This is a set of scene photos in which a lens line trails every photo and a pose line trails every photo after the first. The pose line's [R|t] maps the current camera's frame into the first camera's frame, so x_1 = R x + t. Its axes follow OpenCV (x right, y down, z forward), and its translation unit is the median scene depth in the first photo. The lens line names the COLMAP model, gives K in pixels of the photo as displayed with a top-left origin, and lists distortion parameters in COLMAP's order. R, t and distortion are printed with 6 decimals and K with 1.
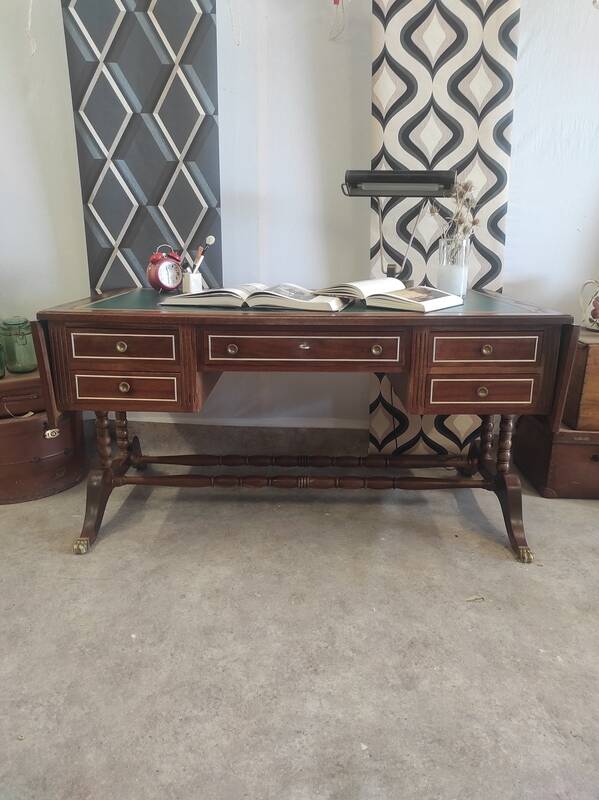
lens RADIAL K [[594.7, 0, 298.8], [0, 594.7, 395.3], [0, 0, 1]] dist [0.032738, -0.028859]
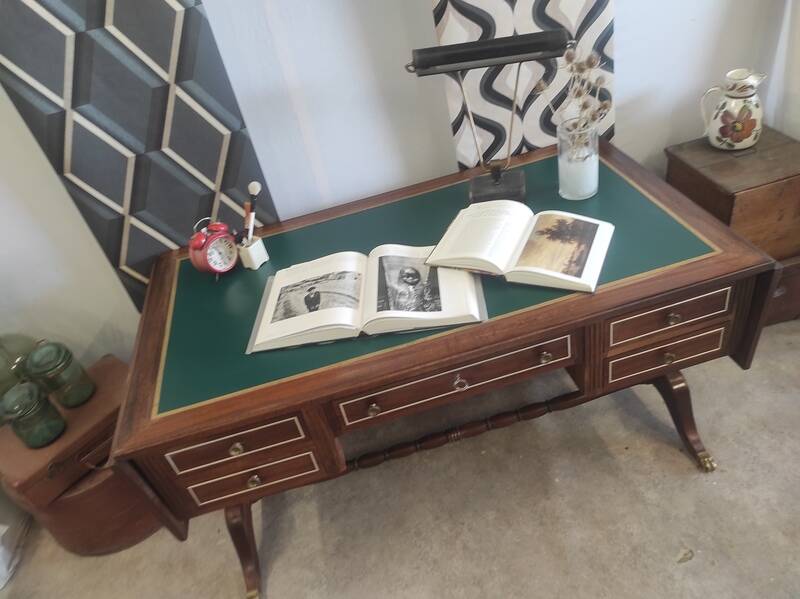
lens RADIAL K [[594.7, 0, 396.4], [0, 594.7, 295.6], [0, 0, 1]] dist [0.032738, -0.028859]
pose [[0.955439, -0.288204, 0.063837, -0.083376], [0.245641, 0.896177, 0.369497, -0.467579], [-0.163700, -0.337350, 0.927037, 0.293601]]
